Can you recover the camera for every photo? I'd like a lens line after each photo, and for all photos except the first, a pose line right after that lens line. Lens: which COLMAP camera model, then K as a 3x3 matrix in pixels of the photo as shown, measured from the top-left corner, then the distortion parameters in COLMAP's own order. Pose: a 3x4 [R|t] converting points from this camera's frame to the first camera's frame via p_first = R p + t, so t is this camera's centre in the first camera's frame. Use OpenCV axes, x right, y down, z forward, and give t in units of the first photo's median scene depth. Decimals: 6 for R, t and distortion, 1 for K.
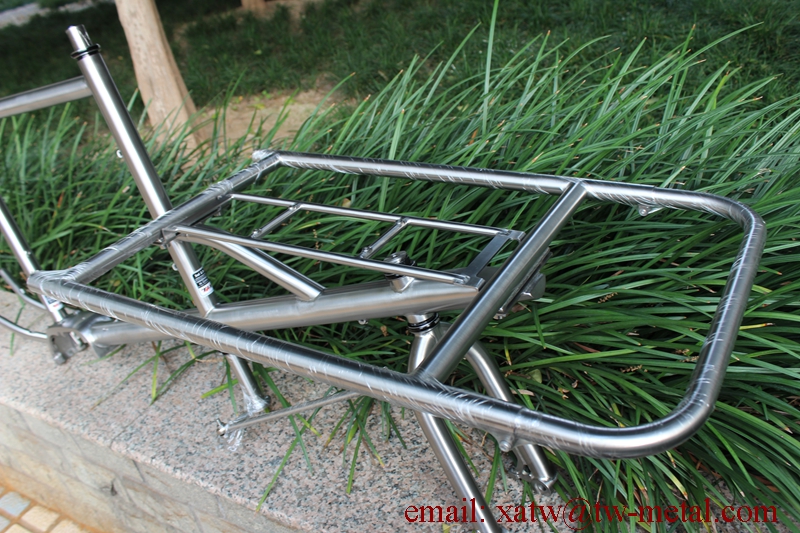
lens RADIAL K [[696.9, 0, 400.0], [0, 696.9, 266.5], [0, 0, 1]] dist [-0.150894, 0.138242]
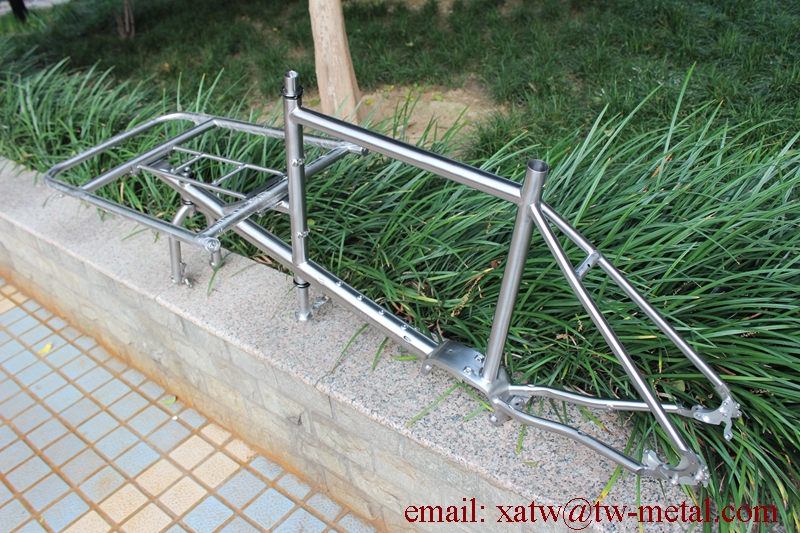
lens RADIAL K [[696.9, 0, 400.0], [0, 696.9, 266.5], [0, 0, 1]] dist [-0.150894, 0.138242]
pose [[0.981184, 0.153237, -0.117462, -0.120634], [-0.150282, 0.988070, 0.033671, -0.013221], [0.121220, -0.015385, 0.992506, -0.187183]]
